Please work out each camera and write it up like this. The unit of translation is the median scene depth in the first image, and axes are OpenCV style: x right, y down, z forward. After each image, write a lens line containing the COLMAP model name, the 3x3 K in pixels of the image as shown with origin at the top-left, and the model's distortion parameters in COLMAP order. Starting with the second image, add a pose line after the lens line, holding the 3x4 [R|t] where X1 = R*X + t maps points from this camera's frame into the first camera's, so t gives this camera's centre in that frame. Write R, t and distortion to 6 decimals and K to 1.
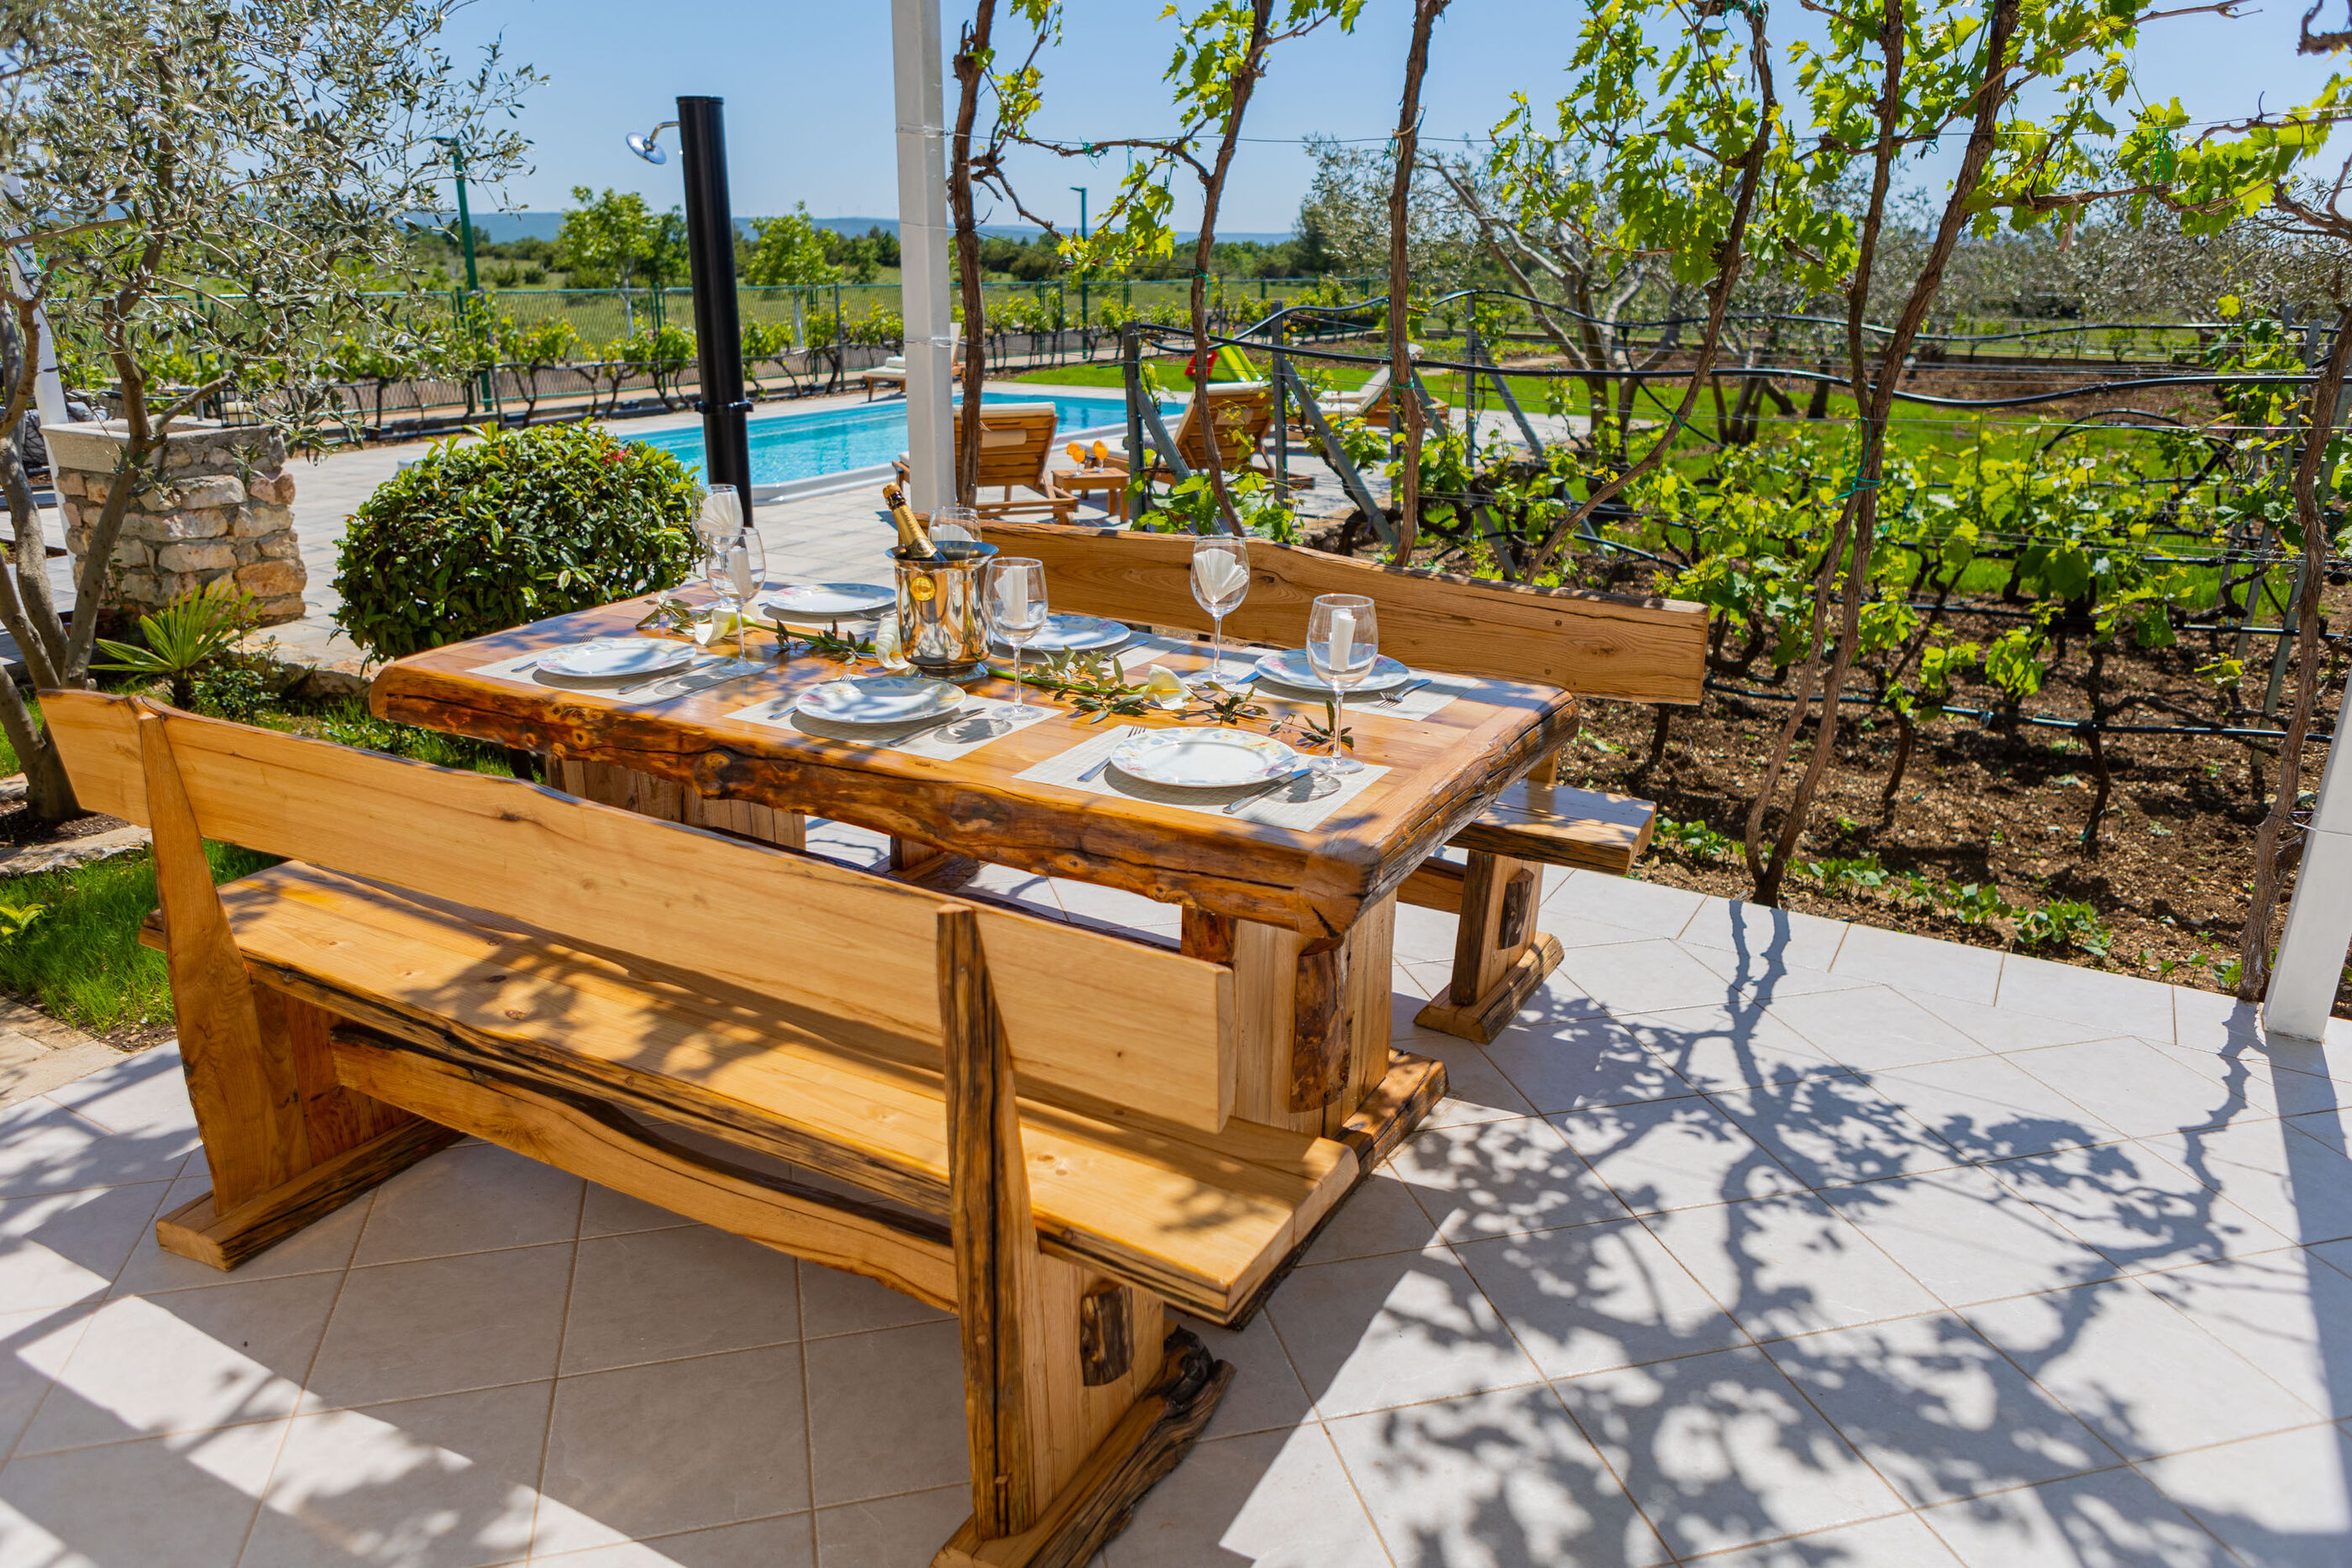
lens RADIAL K [[1636.5, 0, 1157.0], [0, 1636.5, 782.4], [0, 0, 1]] dist [-0.006596, 0.003816]
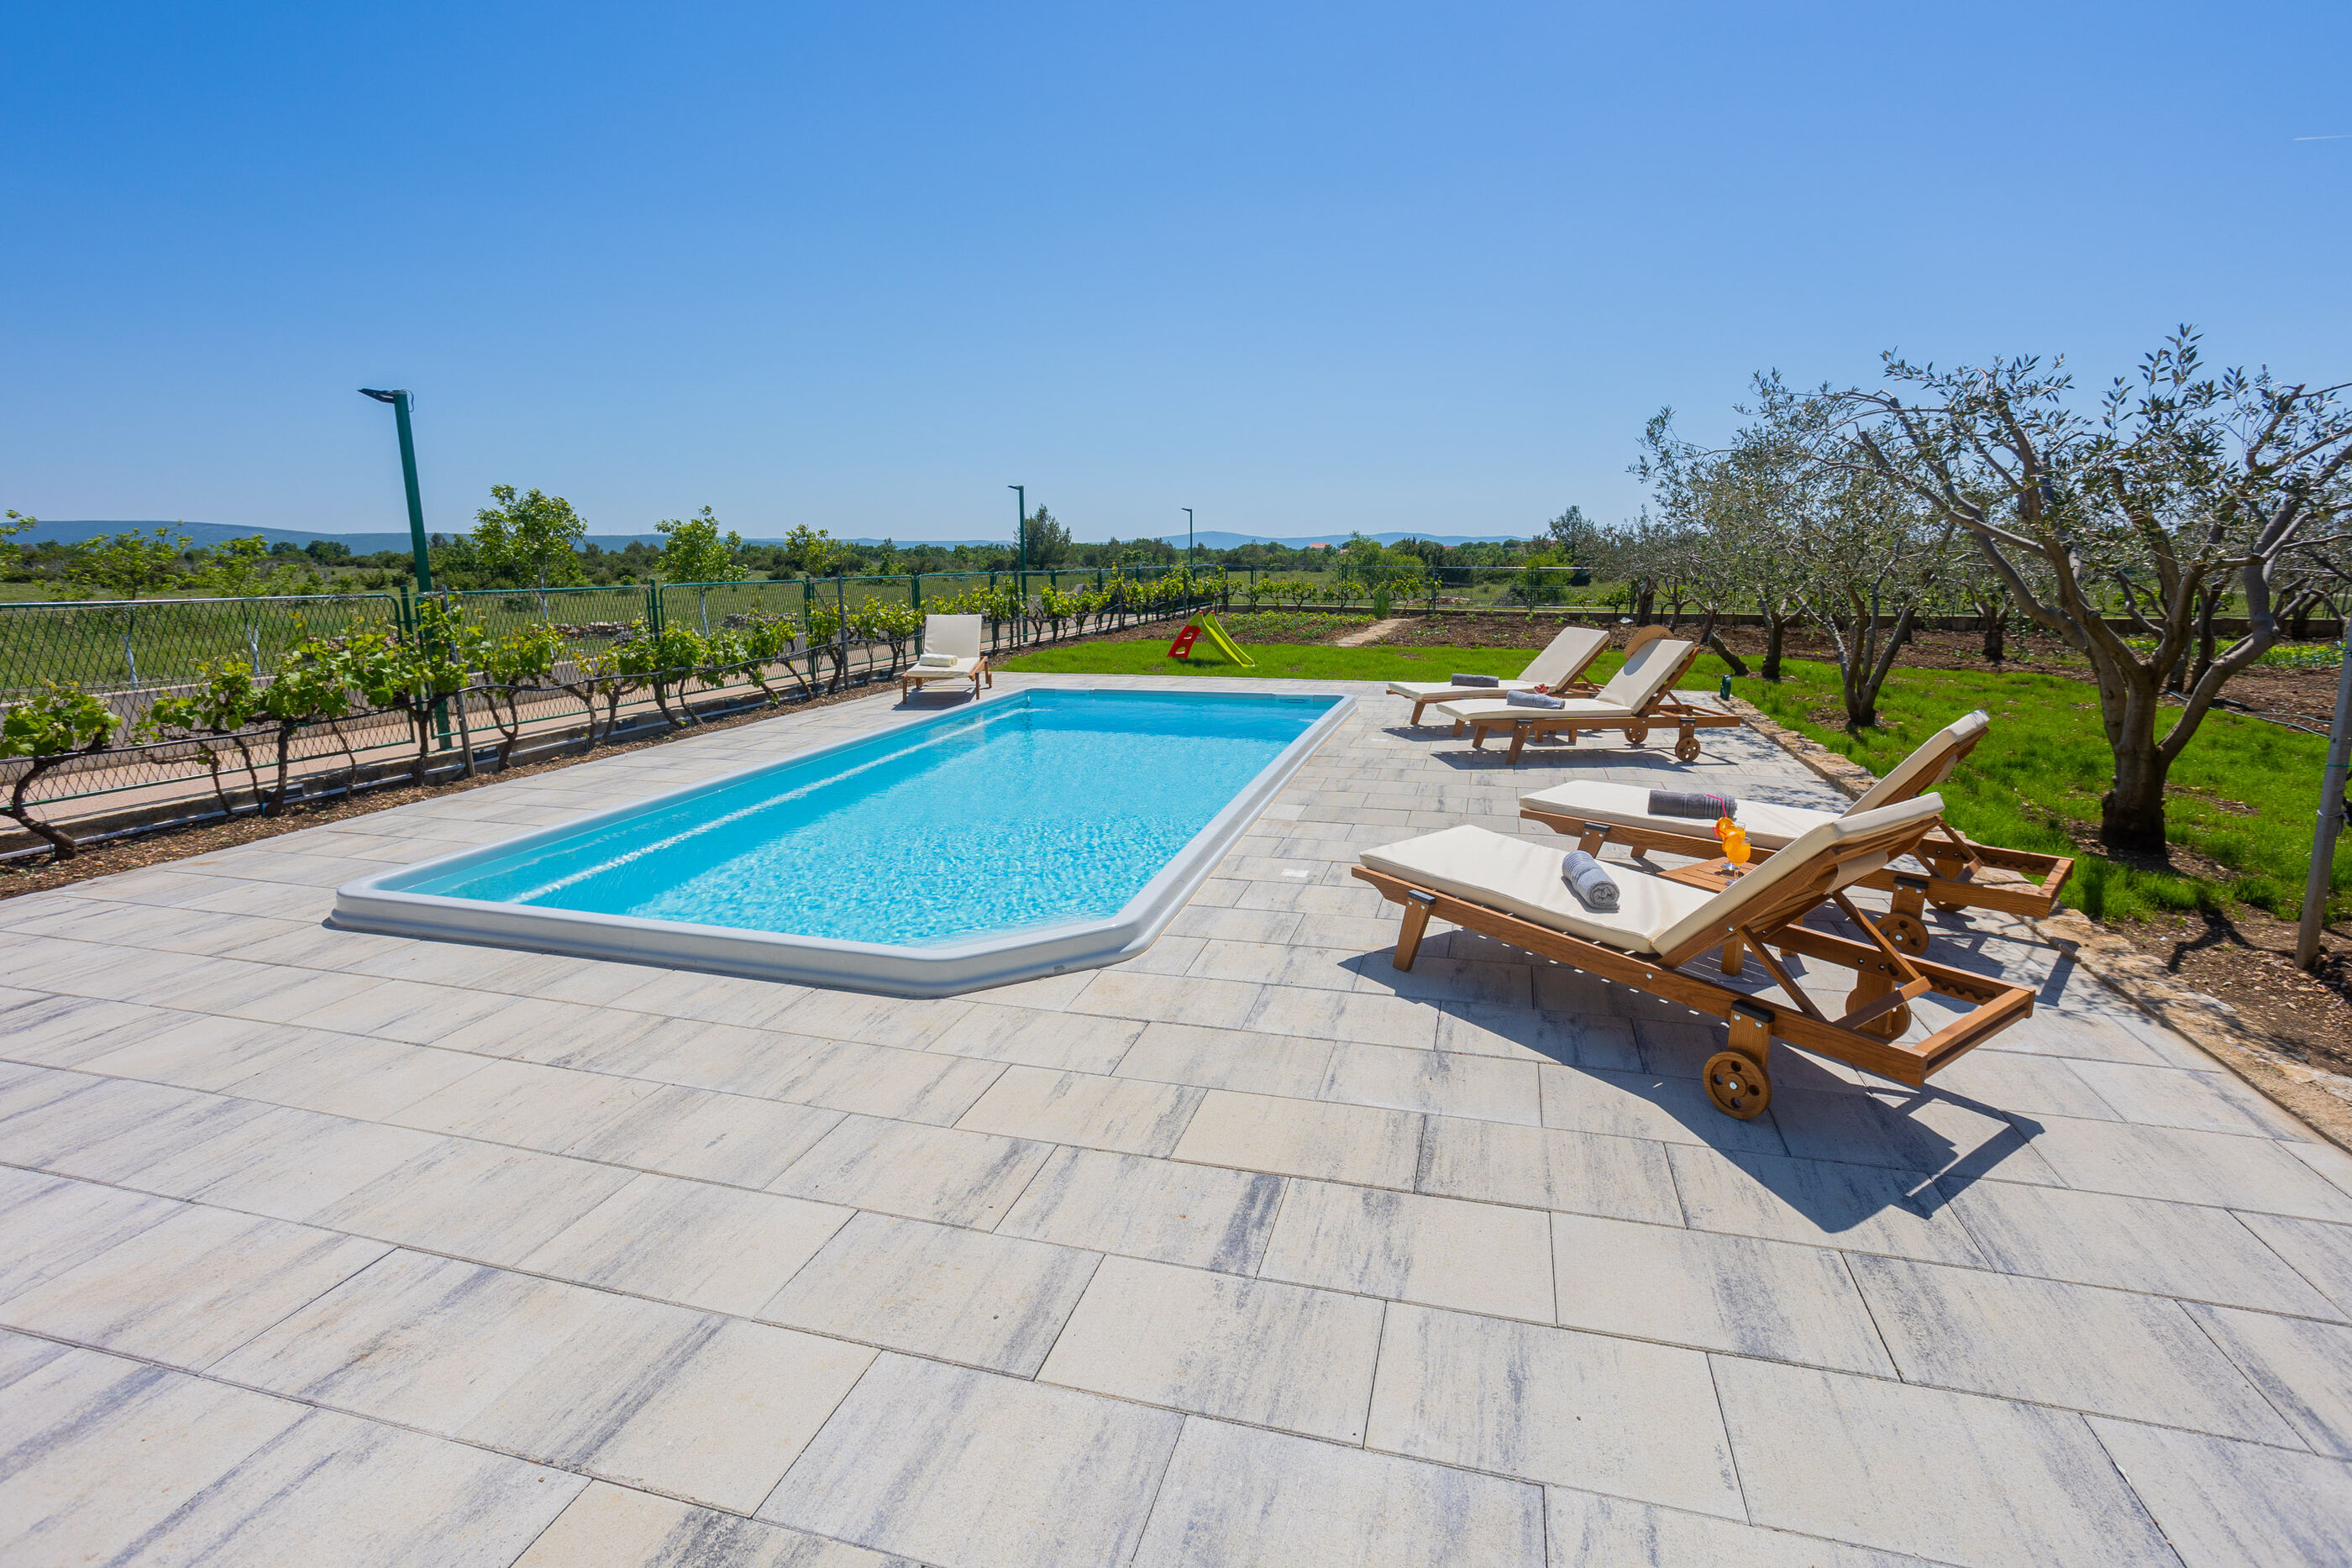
lens RADIAL K [[1136.7, 0, 1185.9], [0, 1136.7, 782.9], [0, 0, 1]] dist [-0.029883, 0.012263]
pose [[0.965595, -0.062434, 0.252443, -0.193745], [0.090816, 0.990591, -0.102380, -0.116516], [-0.243676, 0.121784, 0.962180, 0.386160]]
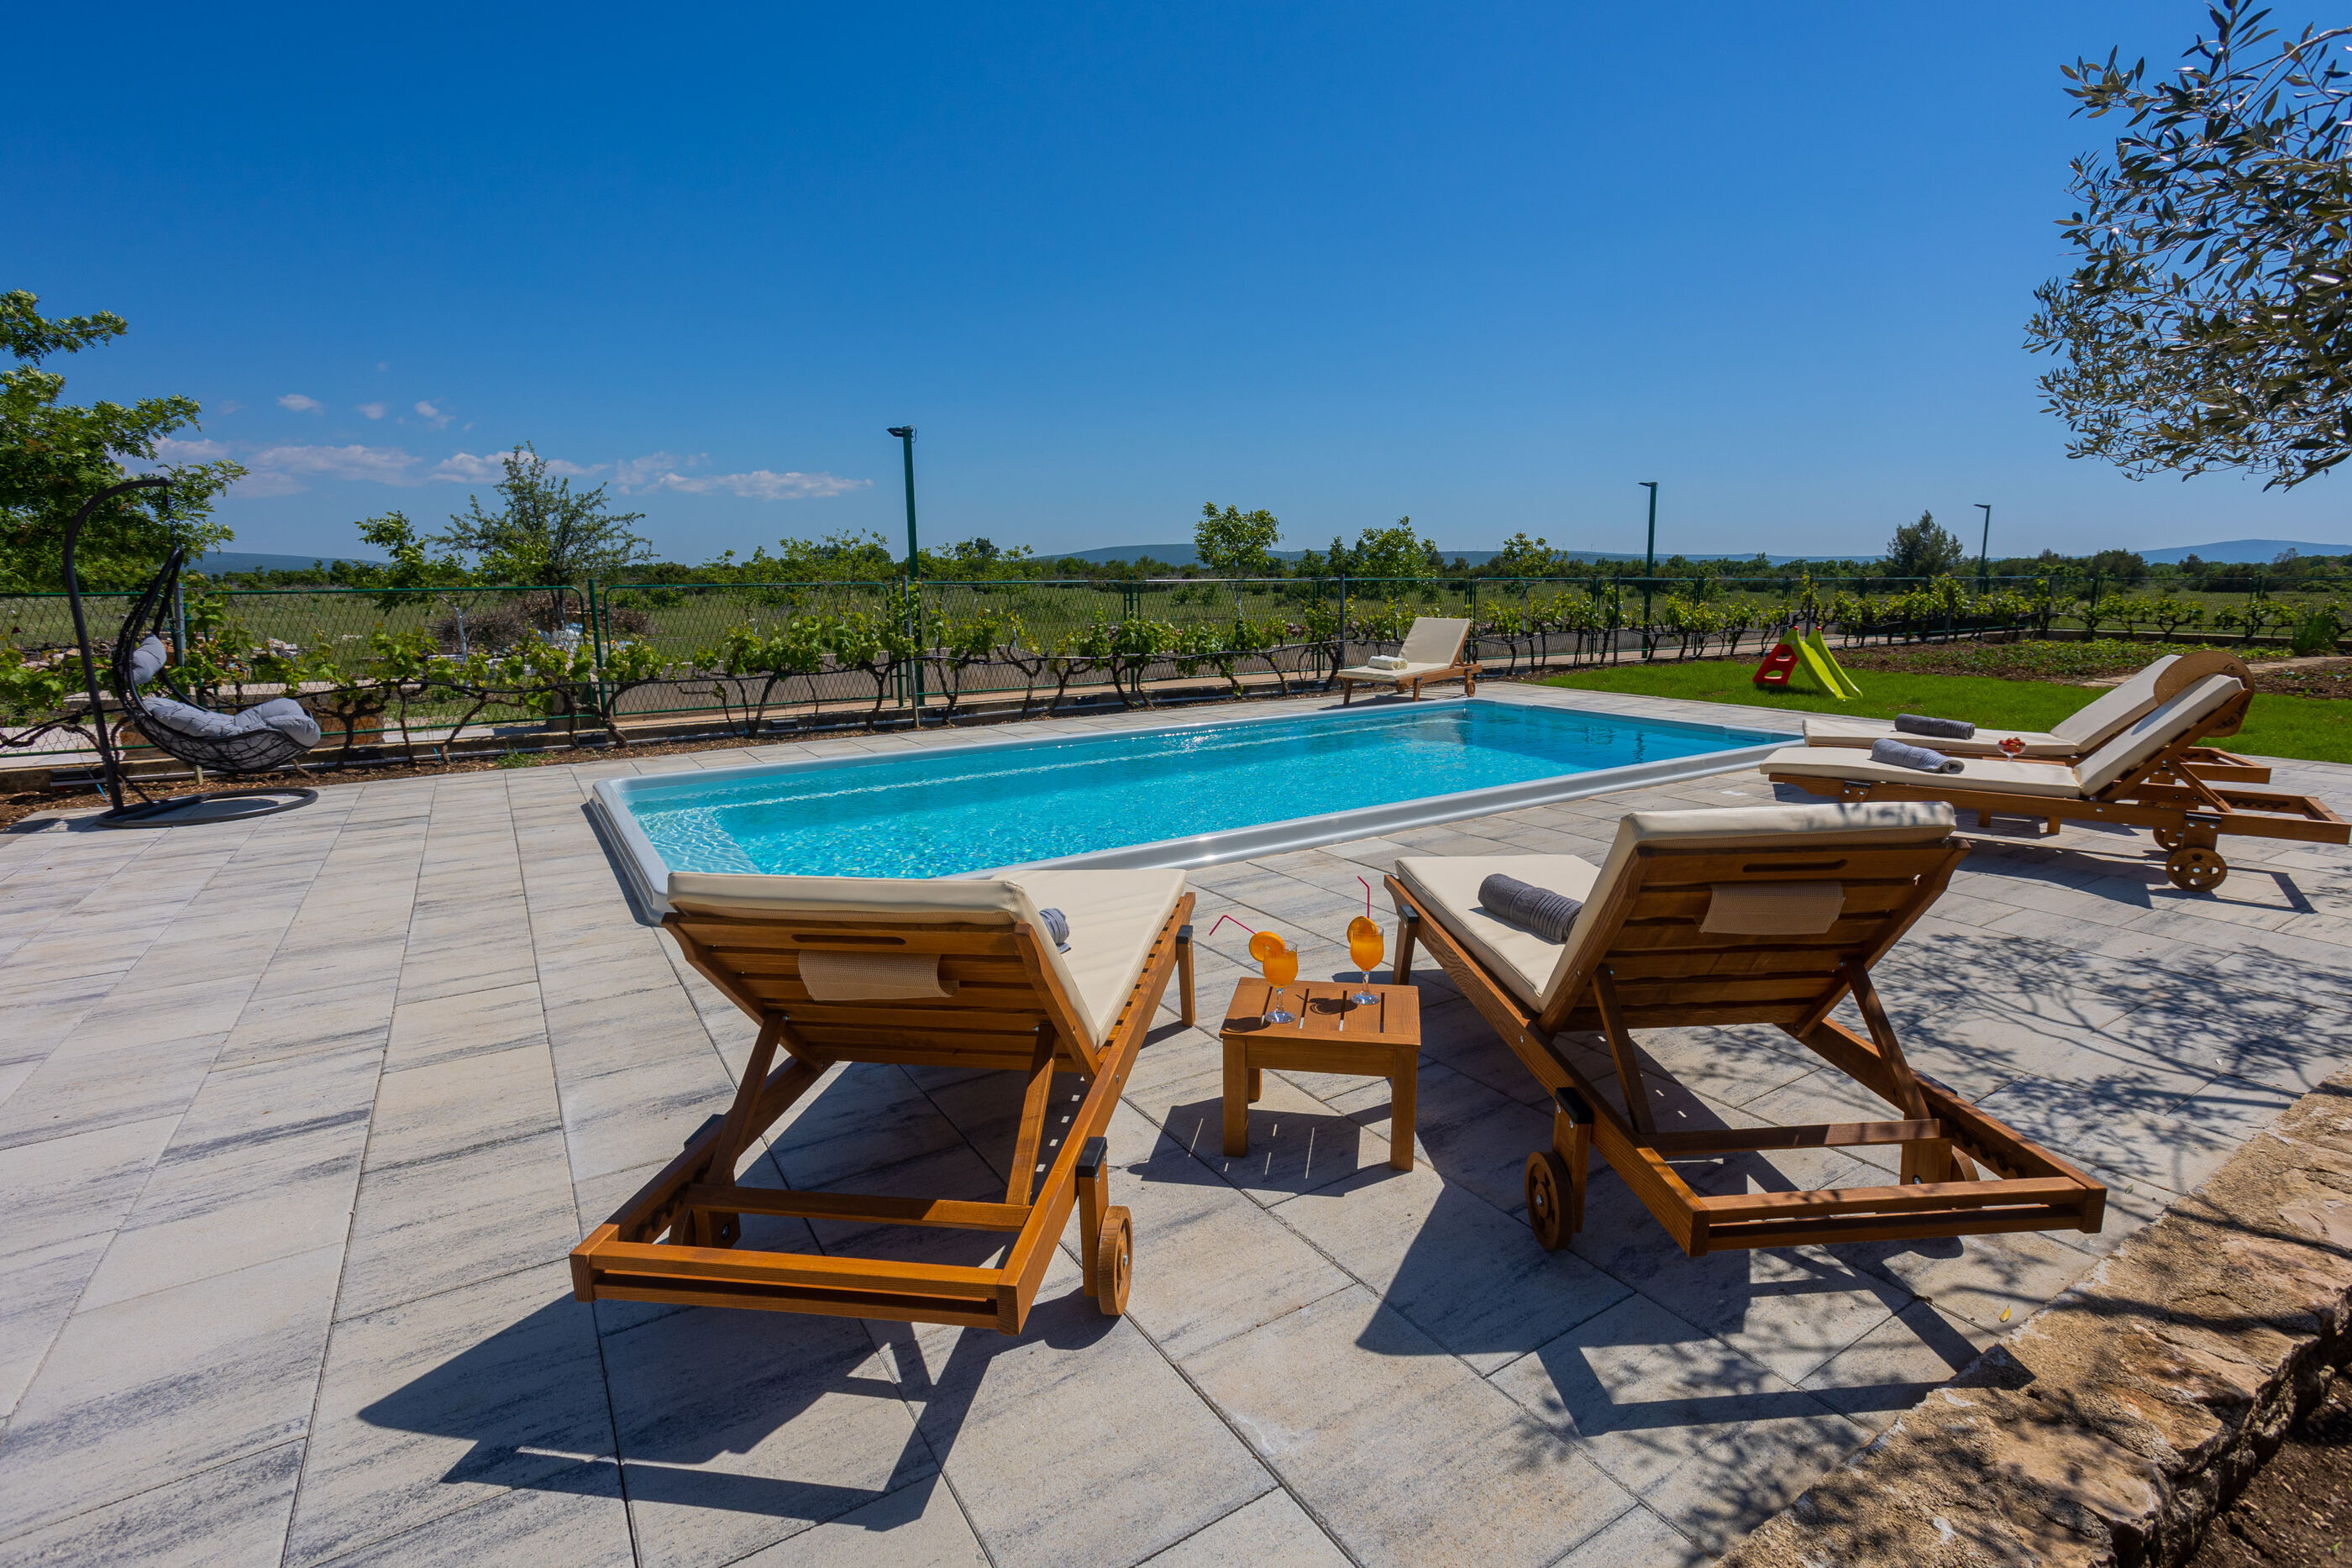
lens RADIAL K [[1136.7, 0, 1175.9], [0, 1136.7, 772.6], [0, 0, 1]] dist [-0.029883, 0.012263]
pose [[0.888640, 0.065187, -0.453949, 0.023488], [-0.128758, 0.985496, -0.110538, -0.122315], [0.440159, 0.156678, 0.884145, 0.444322]]
